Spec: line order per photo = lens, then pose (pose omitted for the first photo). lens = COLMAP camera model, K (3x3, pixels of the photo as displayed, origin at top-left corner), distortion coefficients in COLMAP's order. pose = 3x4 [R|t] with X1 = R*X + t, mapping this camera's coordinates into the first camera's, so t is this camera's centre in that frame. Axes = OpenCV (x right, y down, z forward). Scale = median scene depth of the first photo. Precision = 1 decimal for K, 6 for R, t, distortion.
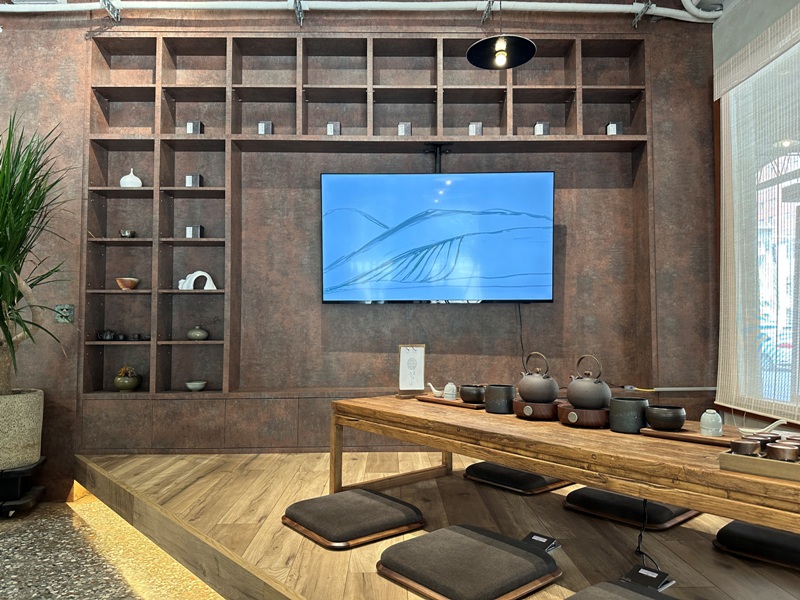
lens RADIAL K [[562.8, 0, 400.0], [0, 562.8, 300.0], [0, 0, 1]] dist [0.050995, -0.066461]
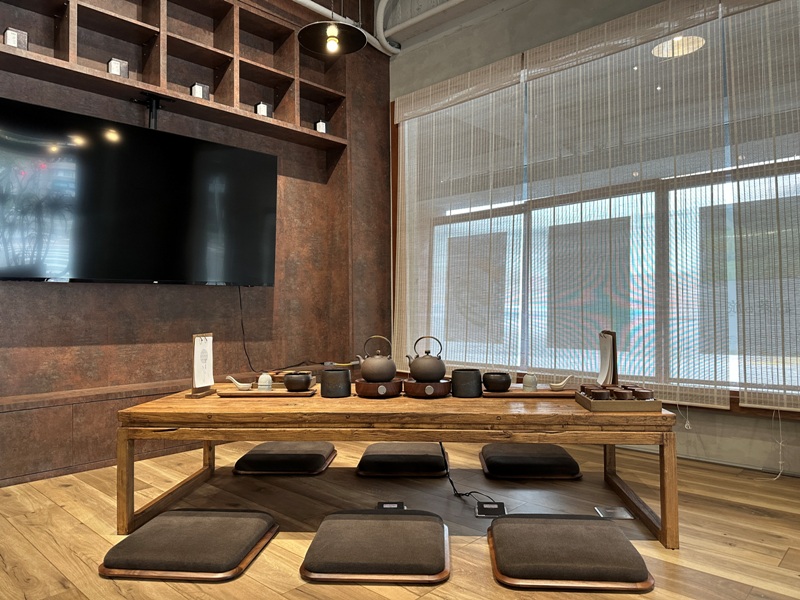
lens RADIAL K [[558.3, 0, 400.0], [0, 558.3, 300.0], [0, 0, 1]] dist [0.106376, -0.154708]
pose [[0.692439, 0.003296, 0.721469, -0.304524], [-0.029427, 0.999286, 0.023678, -0.001819], [-0.720876, -0.037627, 0.692042, 0.139907]]
